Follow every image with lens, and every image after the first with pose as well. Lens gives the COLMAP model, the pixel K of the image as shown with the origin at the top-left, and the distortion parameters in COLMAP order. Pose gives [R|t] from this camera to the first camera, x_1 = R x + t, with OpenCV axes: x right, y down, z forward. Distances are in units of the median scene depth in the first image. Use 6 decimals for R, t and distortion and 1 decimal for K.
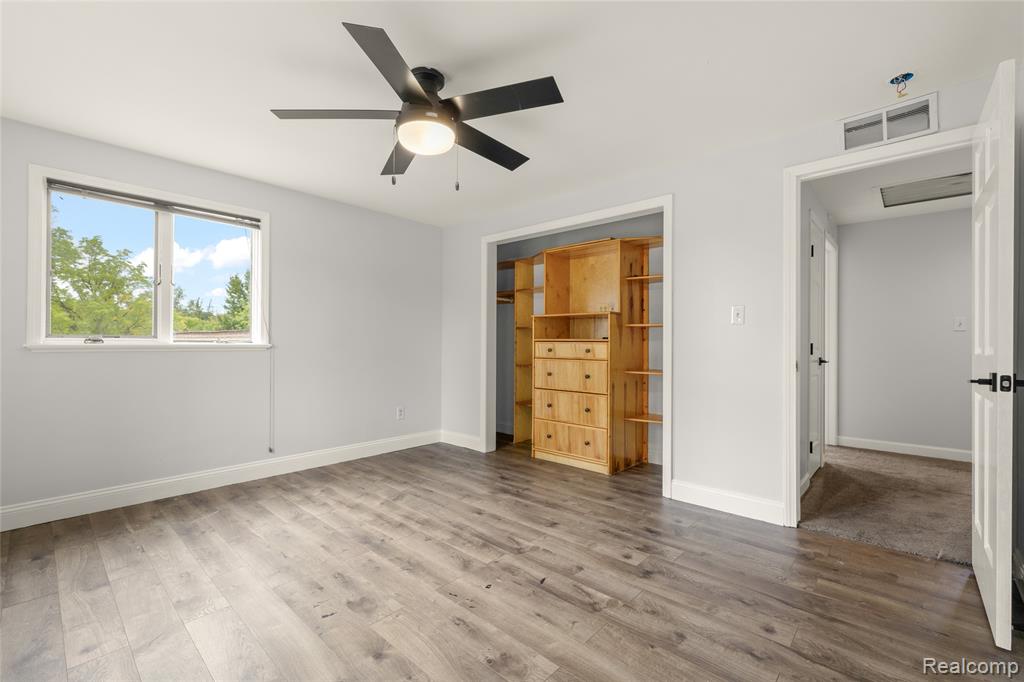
lens RADIAL K [[438.5, 0, 512.0], [0, 438.5, 341.0], [0, 0, 1]] dist [-0.001155, -0.000067]
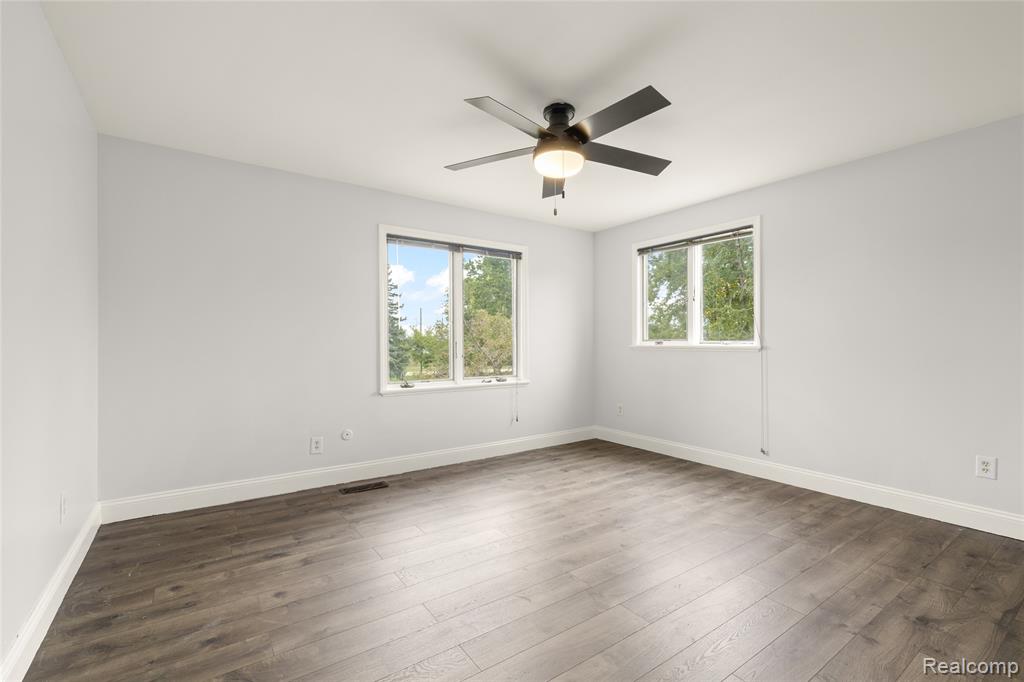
lens RADIAL K [[440.8, 0, 513.7], [0, 440.8, 331.1], [0, 0, 1]] dist [-0.000927, -0.000080]
pose [[-0.202223, -0.032625, -0.978796, 0.615498], [-0.001043, 0.999452, -0.033098, 0.009412], [0.979339, -0.005673, -0.202146, 0.719985]]
